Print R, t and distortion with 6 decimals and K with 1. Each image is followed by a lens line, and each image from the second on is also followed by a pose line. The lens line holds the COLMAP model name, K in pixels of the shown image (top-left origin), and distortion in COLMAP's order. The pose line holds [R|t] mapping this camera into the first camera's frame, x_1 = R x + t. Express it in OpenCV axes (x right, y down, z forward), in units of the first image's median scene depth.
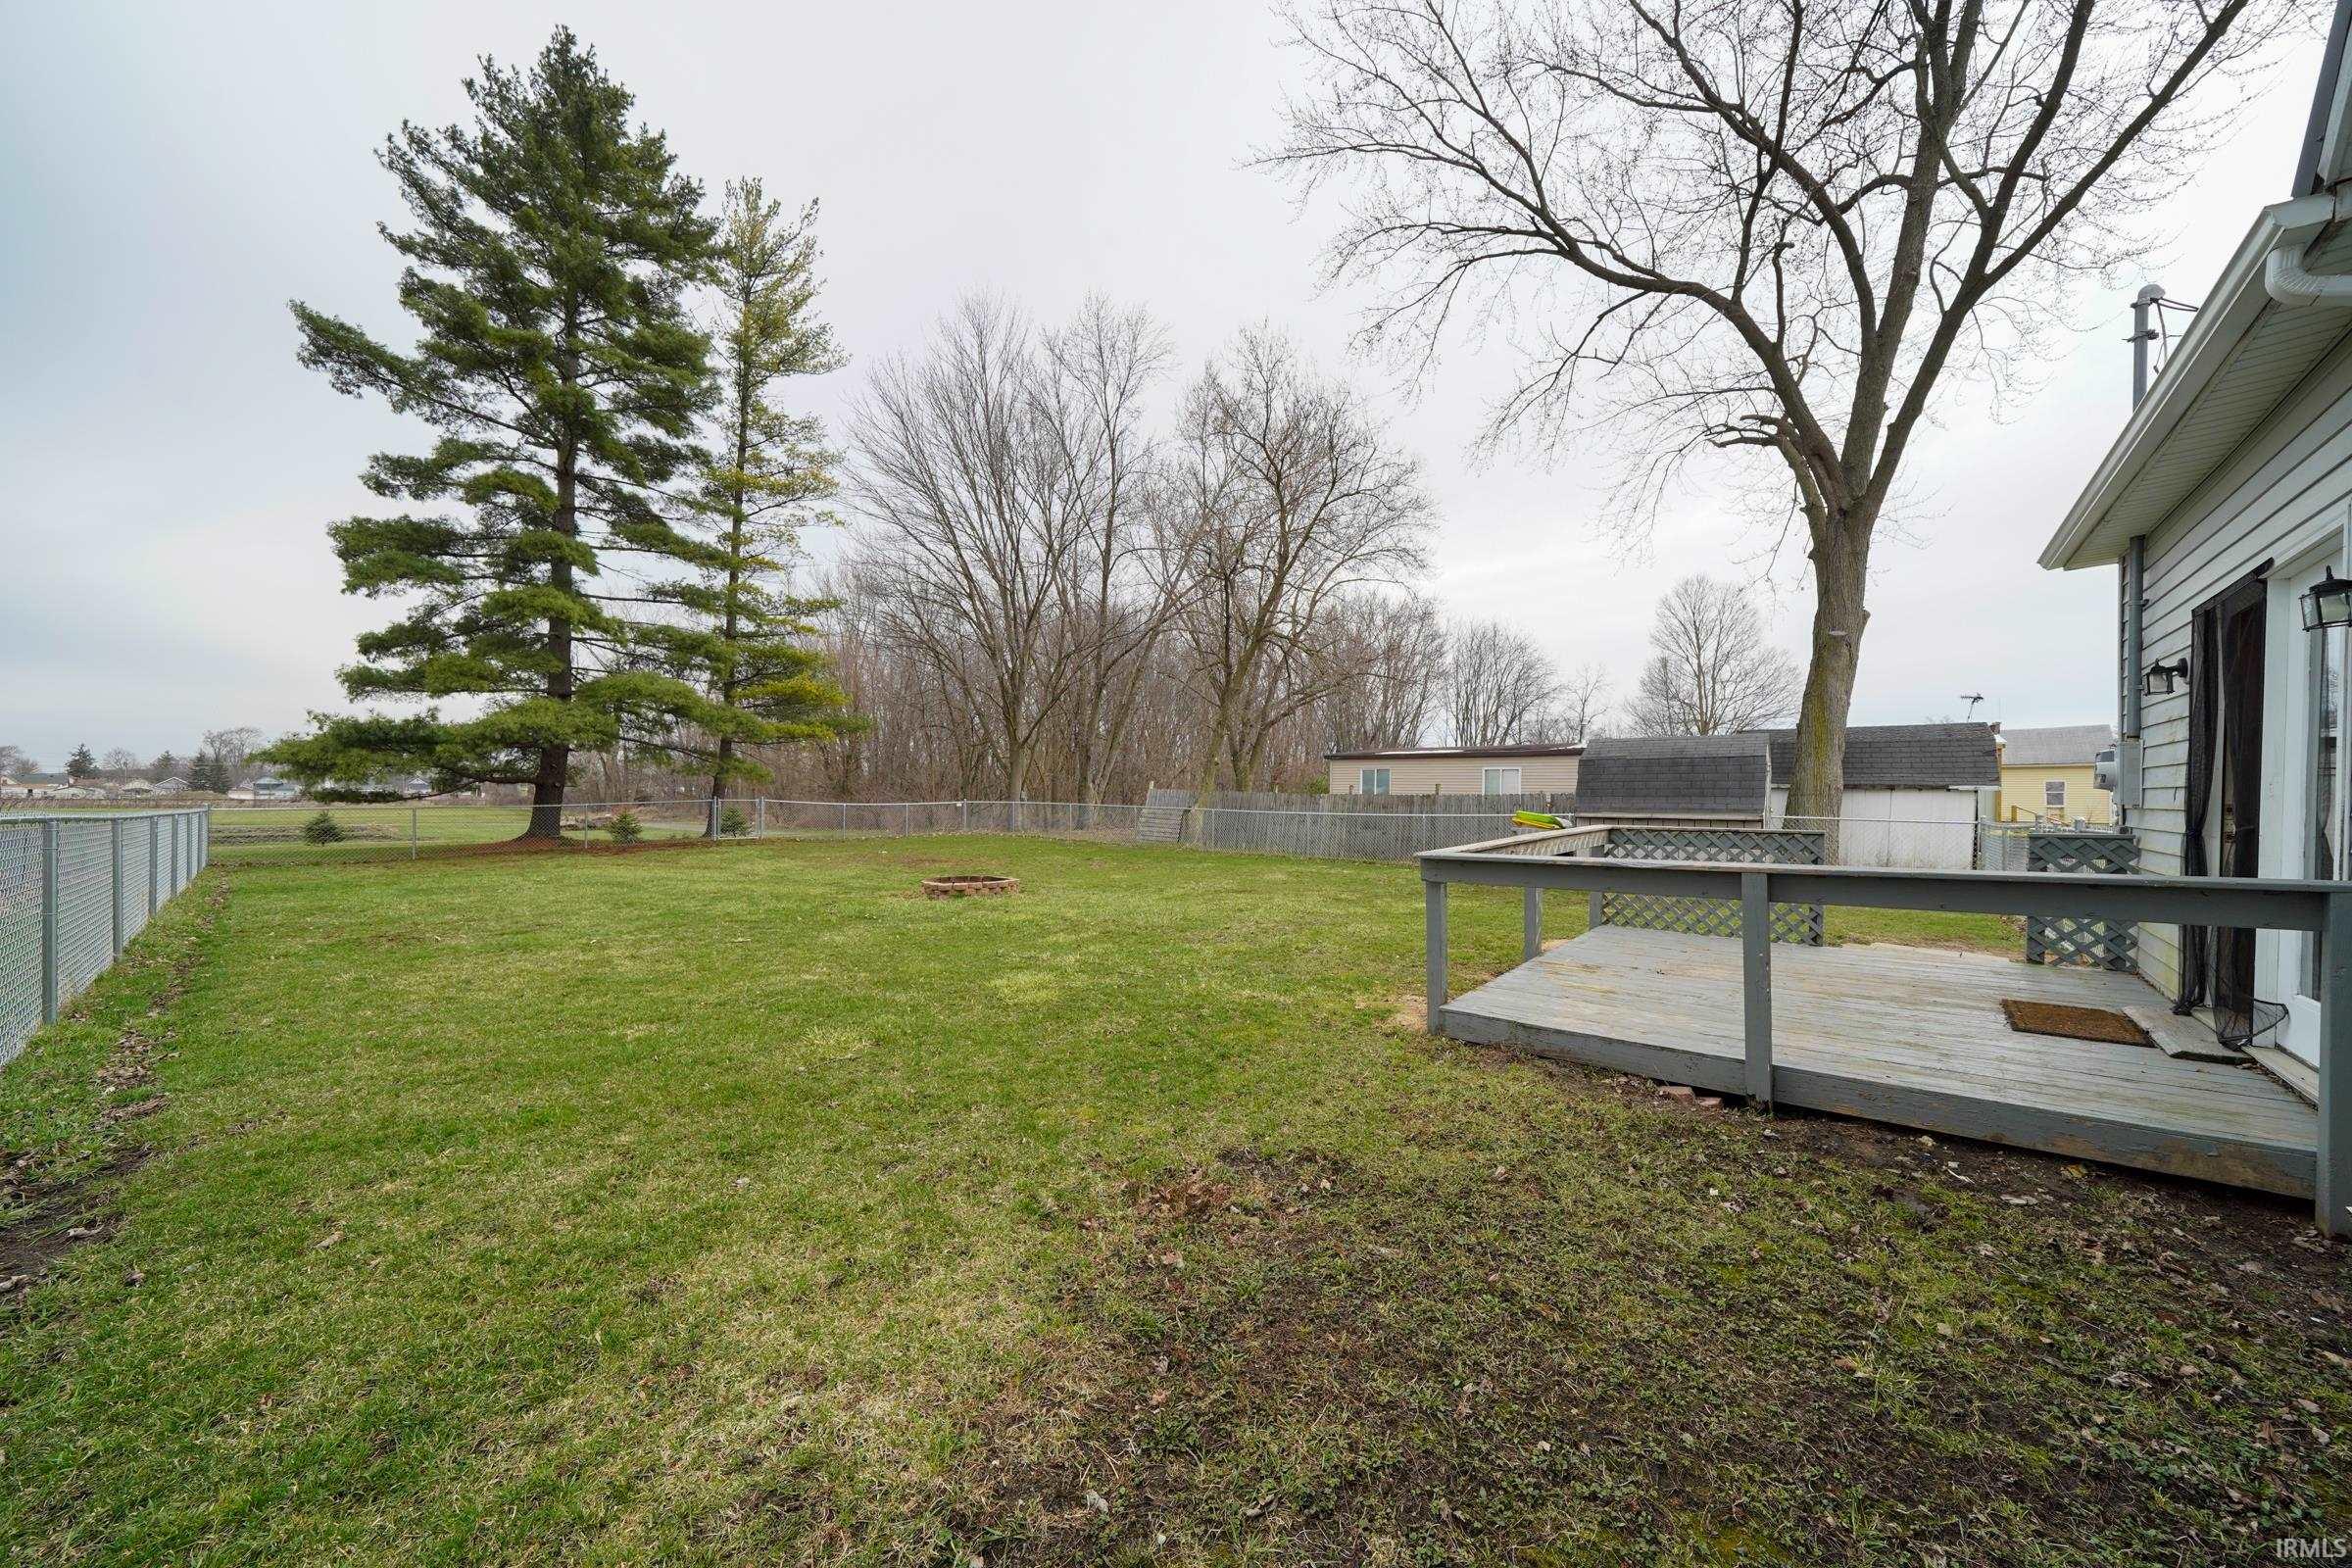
lens RADIAL K [[805.0, 0, 1178.1], [0, 805.0, 789.6], [0, 0, 1]] dist [-0.004272, -0.000128]
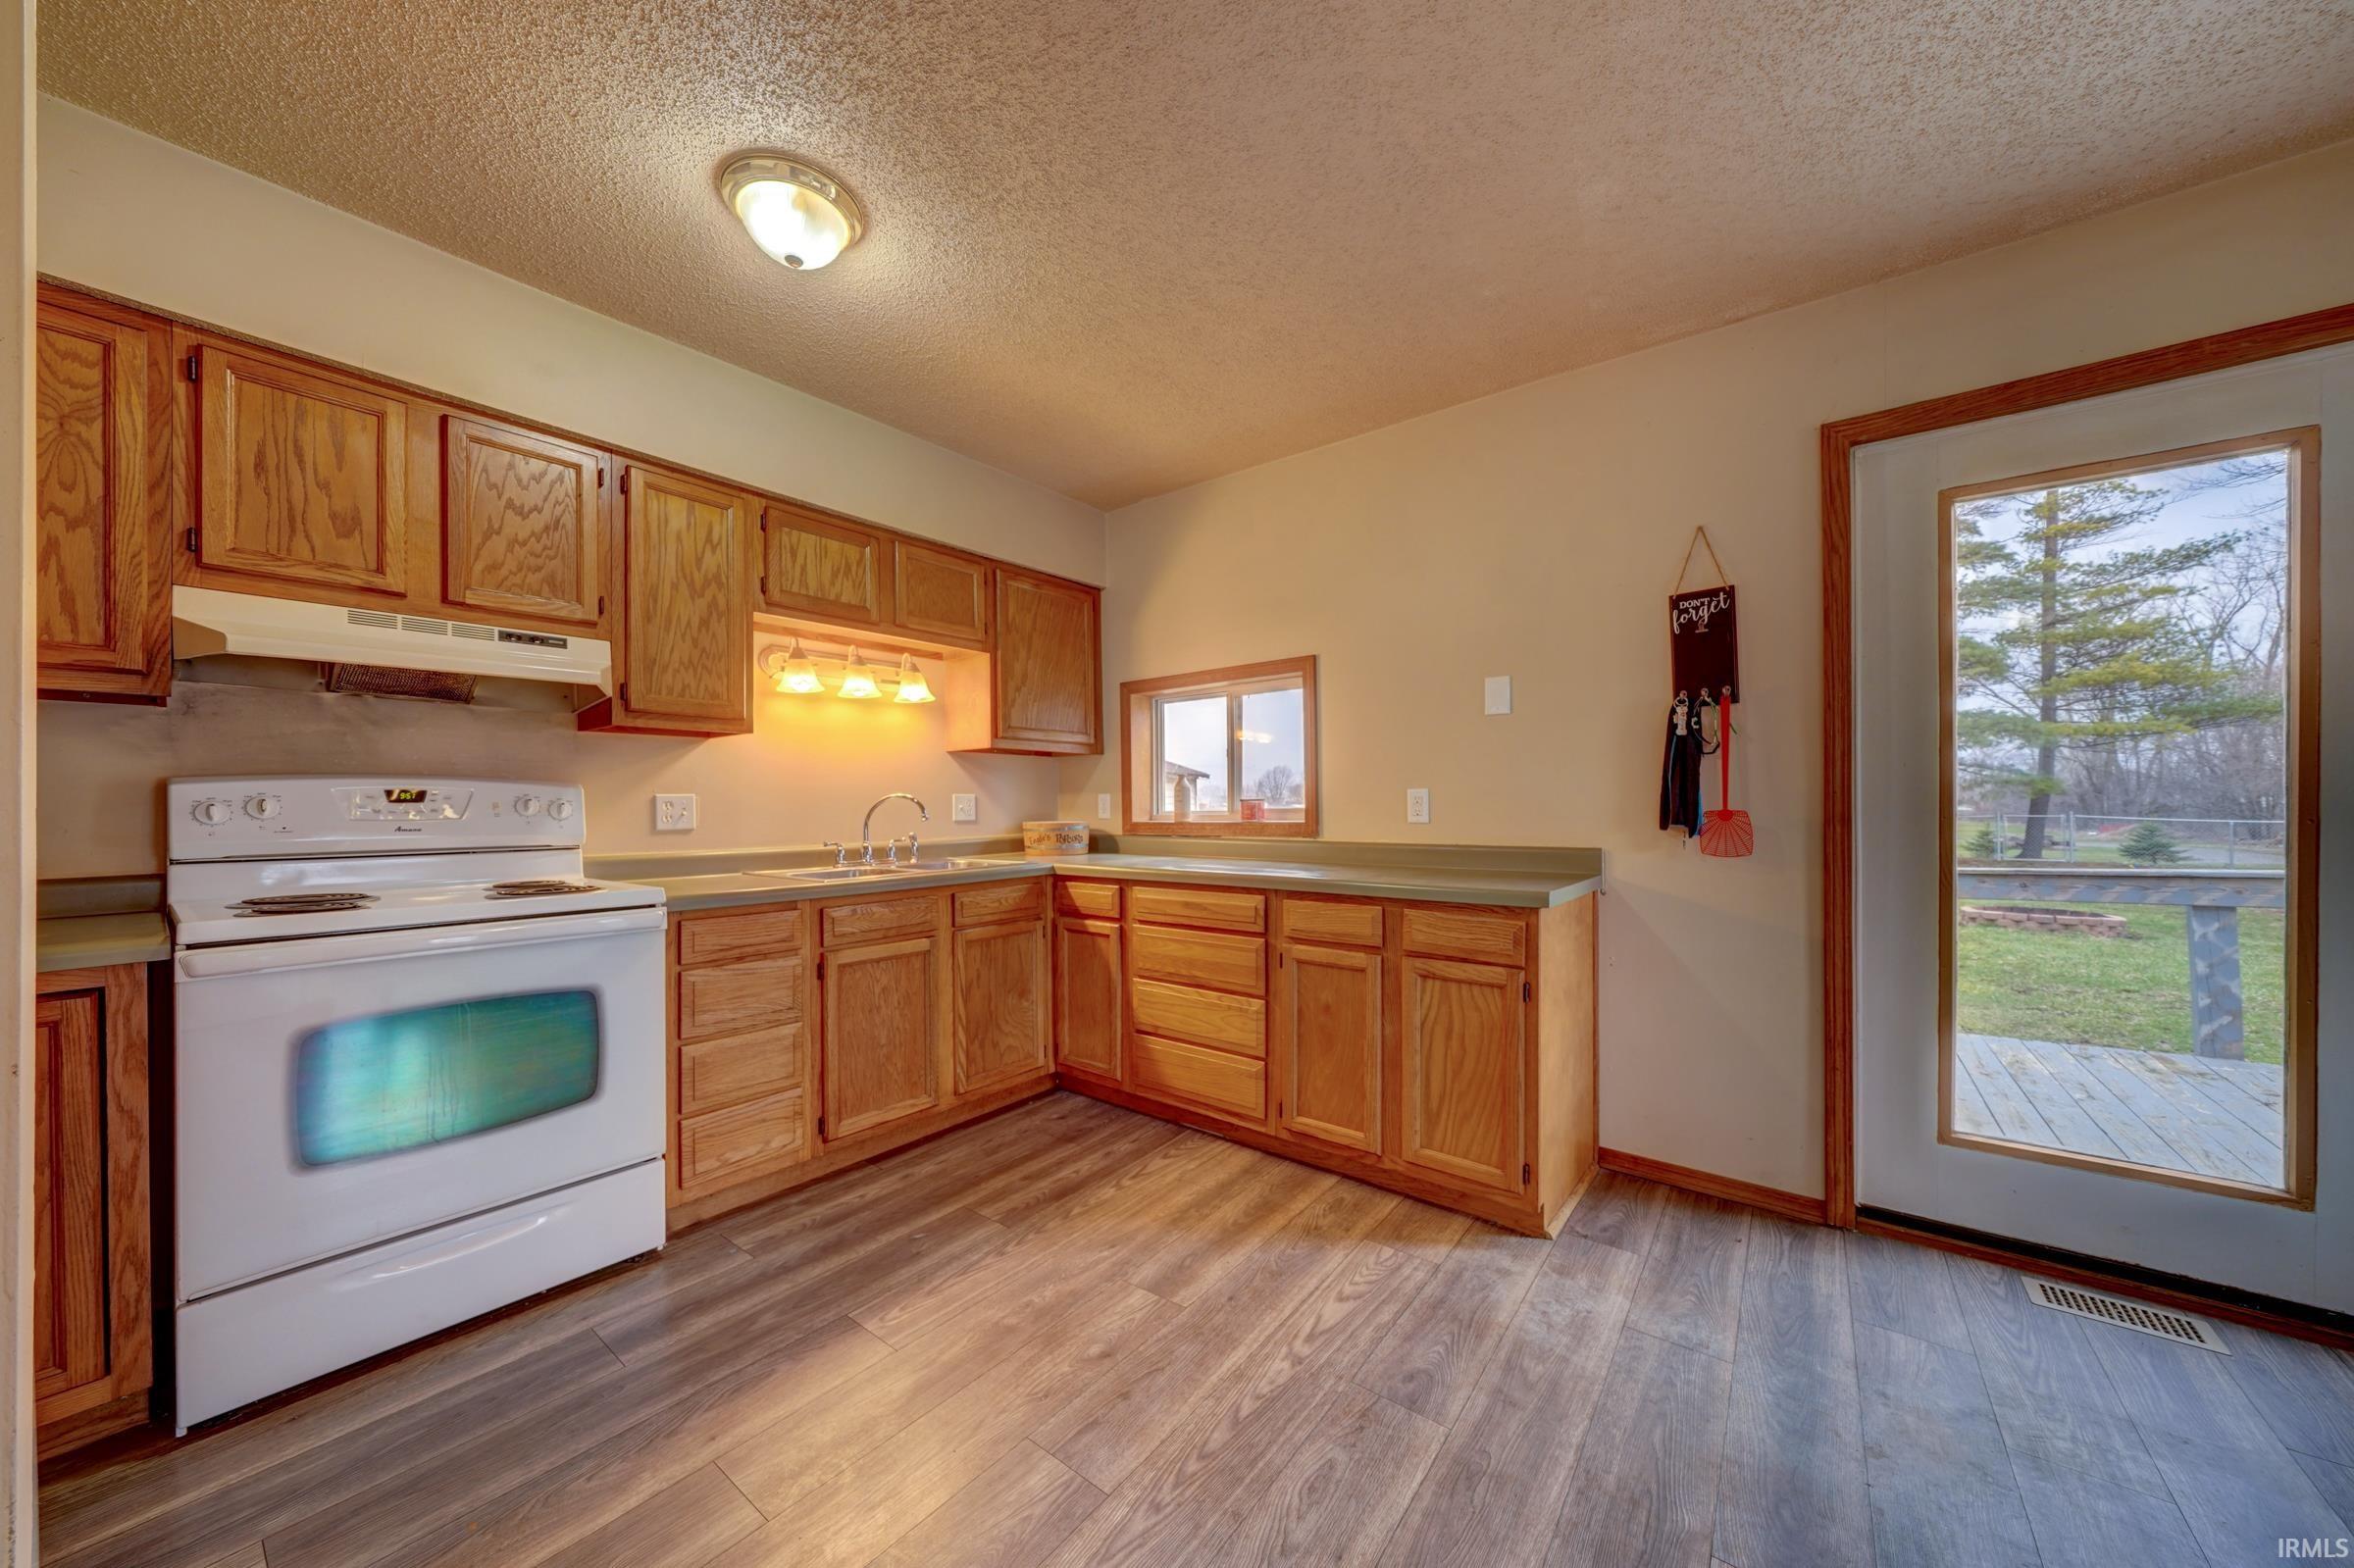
lens RADIAL K [[809.7, 0, 1179.8], [0, 809.7, 804.8], [0, 0, 1]] dist [-0.001152, -0.000133]
pose [[0.067098, -0.013452, -0.997656, 0.263040], [0.014317, 0.999819, -0.012518, -0.000985], [0.997644, -0.013444, 0.067279, 0.022191]]
